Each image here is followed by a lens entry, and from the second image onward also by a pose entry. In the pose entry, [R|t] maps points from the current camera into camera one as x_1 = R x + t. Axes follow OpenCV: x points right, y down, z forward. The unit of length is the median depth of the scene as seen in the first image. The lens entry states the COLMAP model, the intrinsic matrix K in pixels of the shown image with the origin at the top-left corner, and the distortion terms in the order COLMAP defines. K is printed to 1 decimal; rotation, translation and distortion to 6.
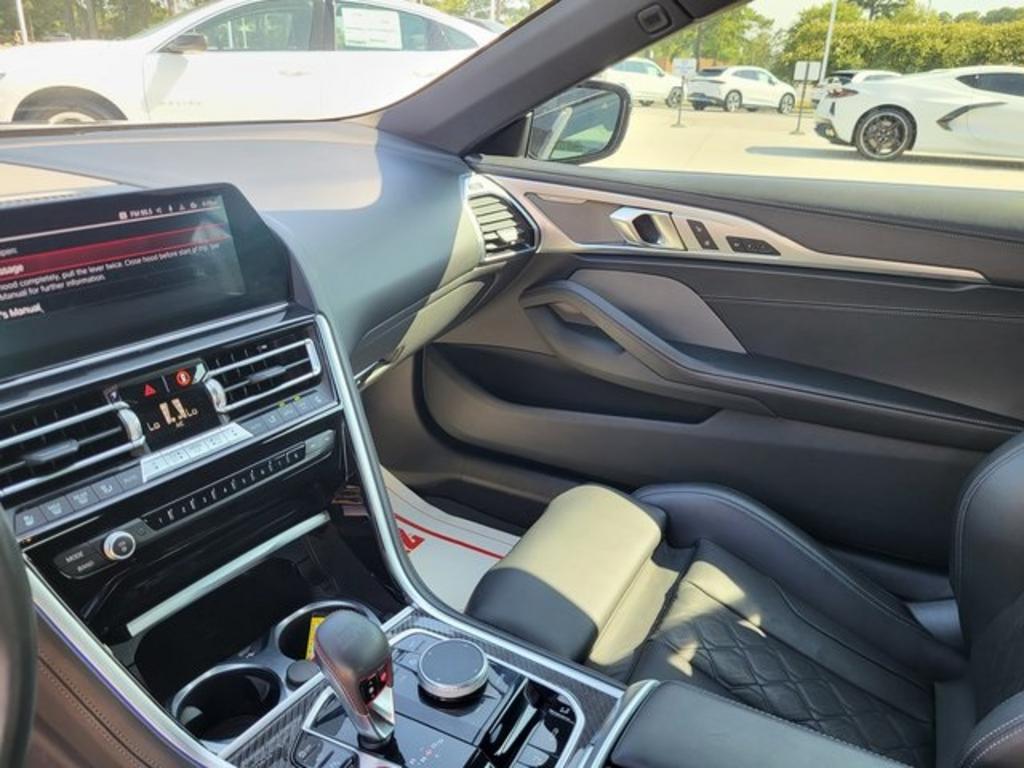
lens RADIAL K [[798.4, 0, 523.4], [0, 798.4, 382.4], [0, 0, 1]] dist [0.016433, -0.011459]
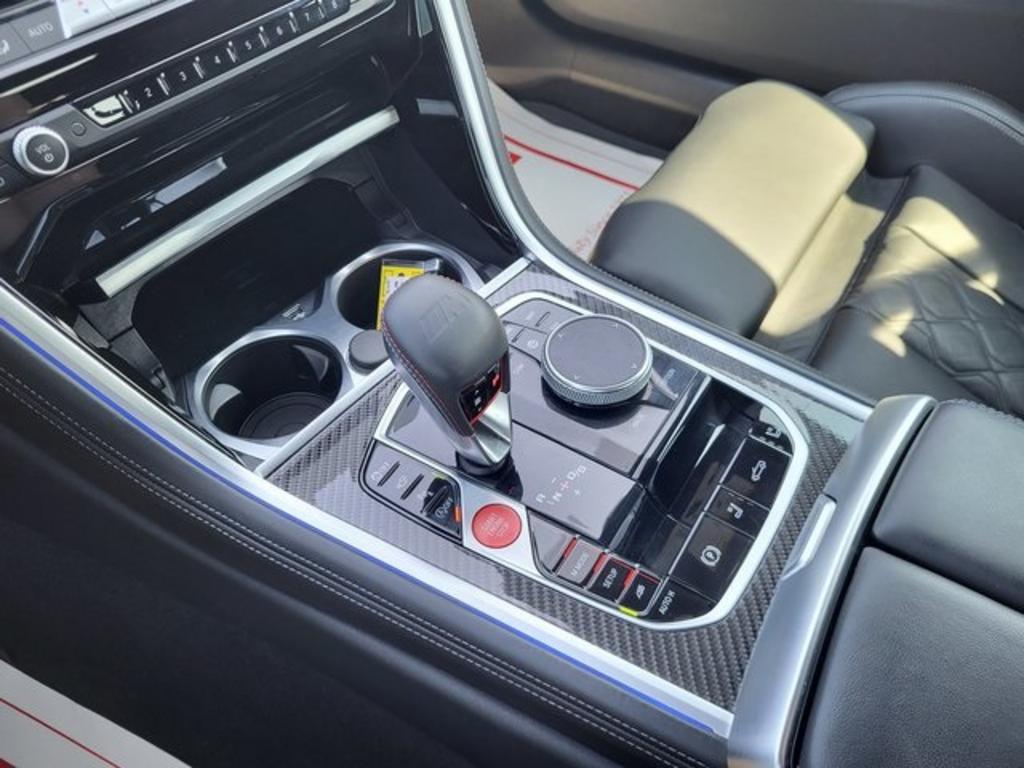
lens RADIAL K [[798.4, 0, 512.2], [0, 798.4, 381.1], [0, 0, 1]] dist [0.016433, -0.011459]
pose [[0.993768, 0.051739, -0.098732, -0.077125], [-0.002002, 0.893891, 0.448281, 0.070653], [0.111449, -0.445290, 0.888424, 0.347289]]
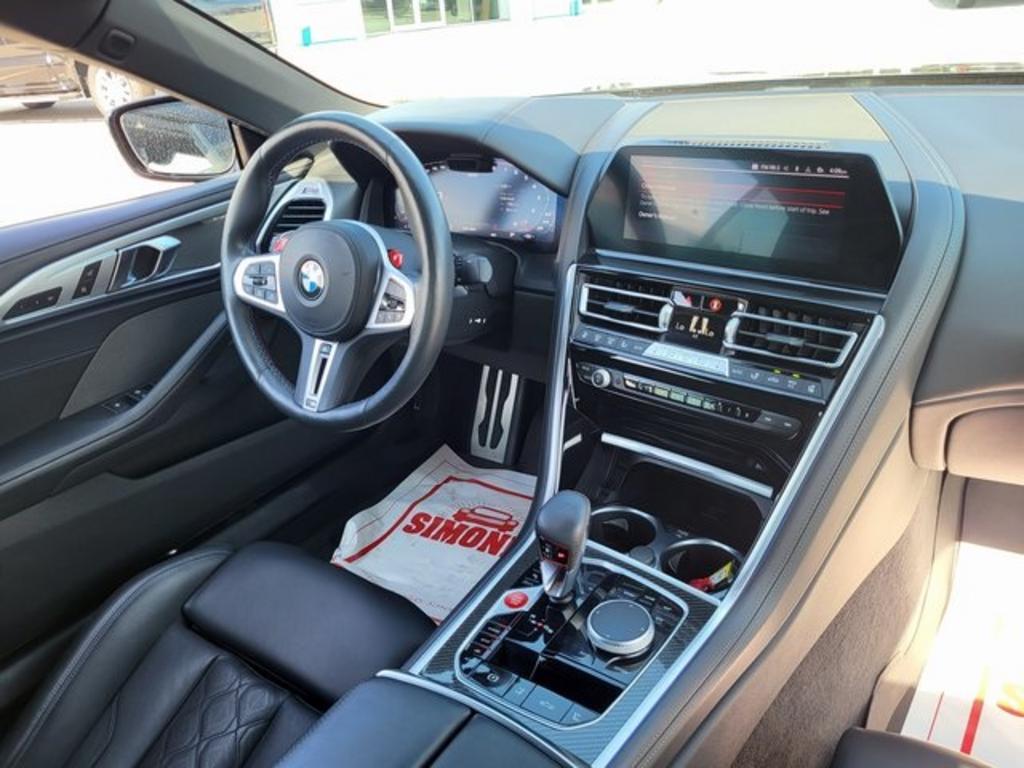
lens RADIAL K [[798.4, 0, 507.9], [0, 798.4, 381.7], [0, 0, 1]] dist [0.016433, -0.011459]
pose [[-0.162997, 0.408231, -0.898209, 0.667761], [-0.286013, 0.851742, 0.439014, -0.304830], [0.944261, 0.328457, -0.022072, 0.670639]]
